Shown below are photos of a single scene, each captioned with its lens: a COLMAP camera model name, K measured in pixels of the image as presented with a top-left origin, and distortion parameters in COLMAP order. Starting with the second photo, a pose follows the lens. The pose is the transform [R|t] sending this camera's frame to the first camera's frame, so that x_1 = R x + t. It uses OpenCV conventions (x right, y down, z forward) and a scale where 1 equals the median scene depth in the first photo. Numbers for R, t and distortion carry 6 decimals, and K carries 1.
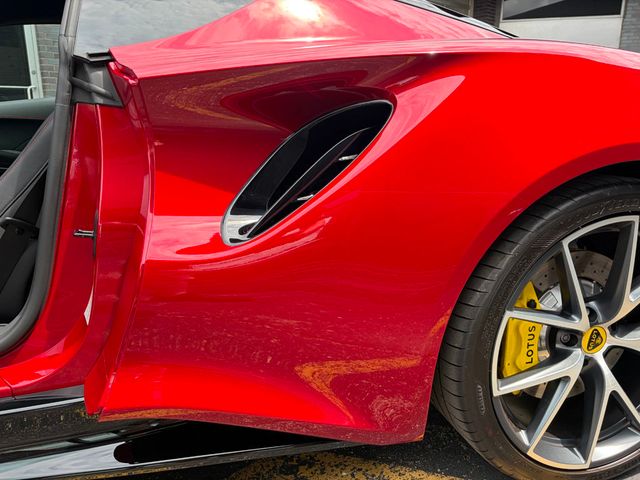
lens RADIAL K [[486.2, 0, 320.0], [0, 486.2, 240.0], [0, 0, 1]] dist [0.053092, -0.061363]
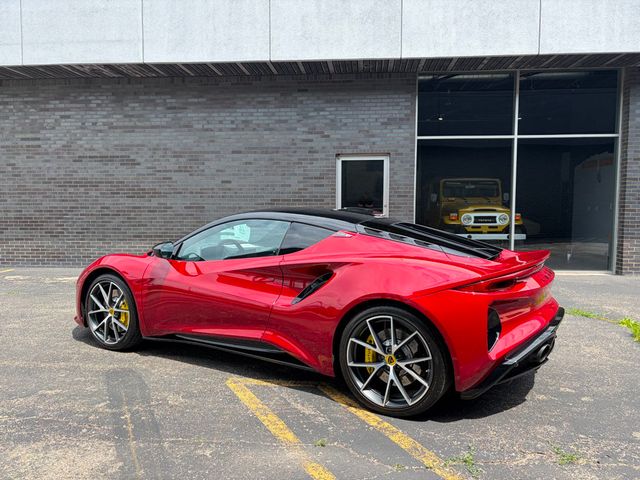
lens RADIAL K [[486.2, 0, 320.0], [0, 486.2, 240.0], [0, 0, 1]] dist [0.053092, -0.061363]
pose [[0.704732, 0.049793, -0.707724, 2.489601], [-0.174268, 0.979122, -0.104643, -0.126613], [0.687738, 0.197079, 0.698697, -1.566227]]
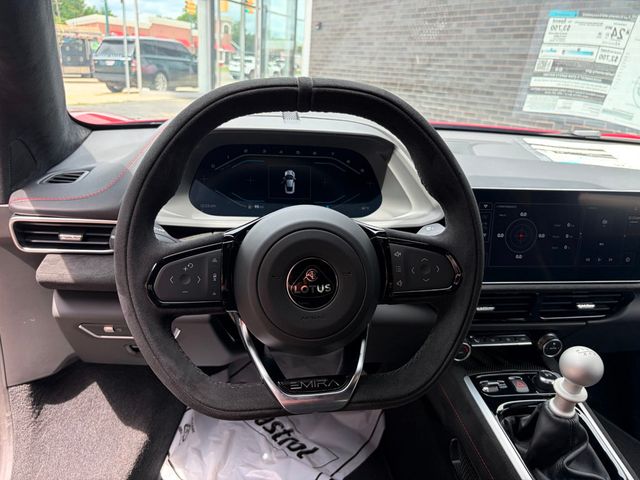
lens RADIAL K [[488.0, 0, 320.0], [0, 488.0, 240.0], [0, 0, 1]] dist [0.055477, -0.071906]
pose [[-0.104791, 0.323444, -0.940427, -0.836410], [-0.306598, 0.889065, 0.339943, -0.480088], [0.946053, 0.323955, 0.006001, 1.098491]]
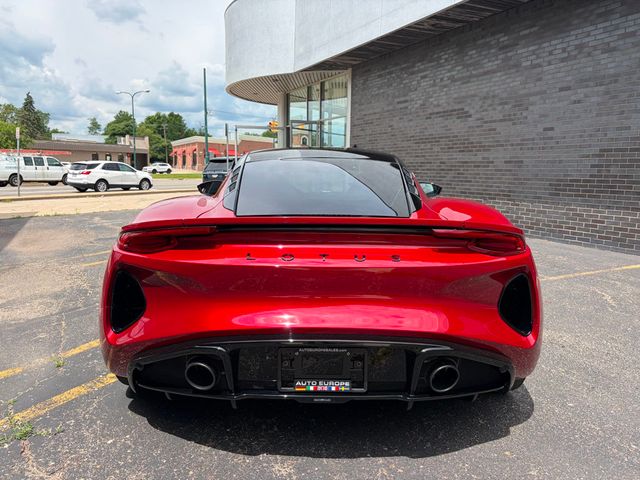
lens RADIAL K [[484.1, 0, 320.0], [0, 484.1, 240.0], [0, 0, 1]] dist [0.053846, -0.043080]
pose [[-0.248545, 0.140285, -0.958408, 2.870685], [-0.252608, 0.945829, 0.203953, -0.958824], [0.935101, 0.292793, -0.199644, 2.407122]]
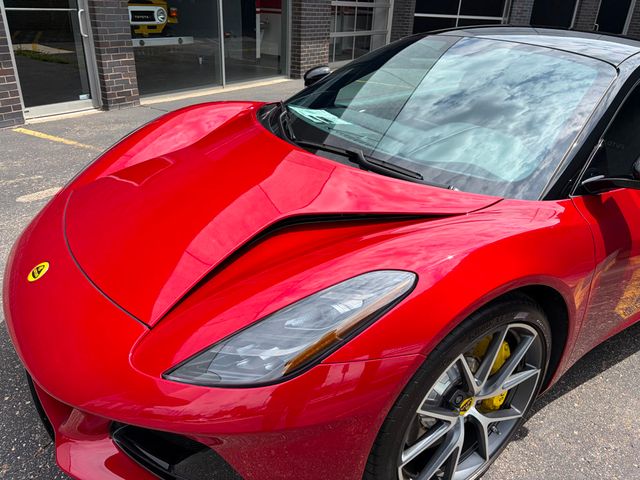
lens RADIAL K [[486.2, 0, 320.0], [0, 486.2, 240.0], [0, 0, 1]] dist [0.053092, -0.061363]
pose [[0.948436, -0.095215, 0.302329, -2.855127], [0.029974, 0.976483, 0.213500, -0.389848], [-0.315548, -0.193429, 0.928986, -0.674907]]
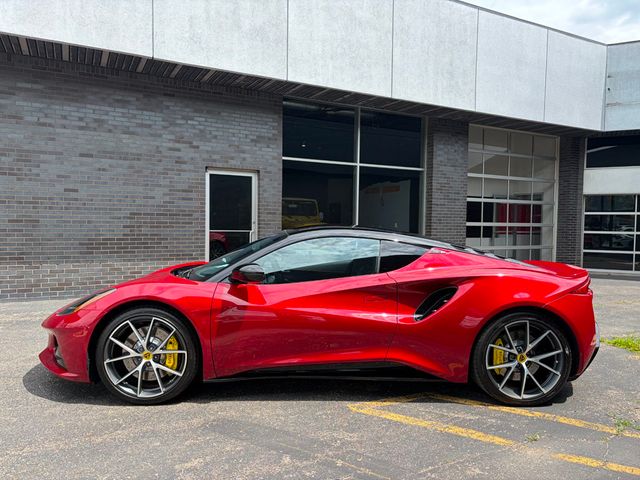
lens RADIAL K [[486.2, 0, 320.0], [0, 486.2, 240.0], [0, 0, 1]] dist [0.053092, -0.061363]
pose [[0.976136, 0.021152, -0.216128, -0.085674], [-0.066984, 0.976043, -0.207009, 0.220867], [0.206571, 0.216545, 0.954168, -2.912199]]
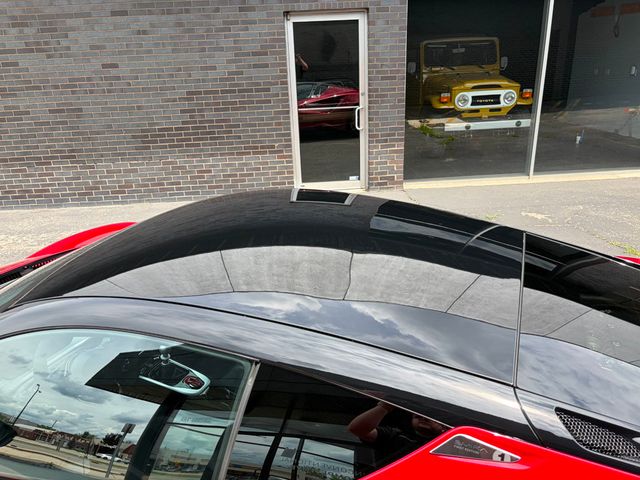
lens RADIAL K [[486.2, 0, 320.0], [0, 486.2, 240.0], [0, 0, 1]] dist [0.053092, -0.061363]
pose [[0.795325, 0.178432, -0.579327, 0.212807], [-0.107564, 0.982071, 0.154808, -1.061289], [0.596564, -0.060808, 0.800259, 0.262476]]
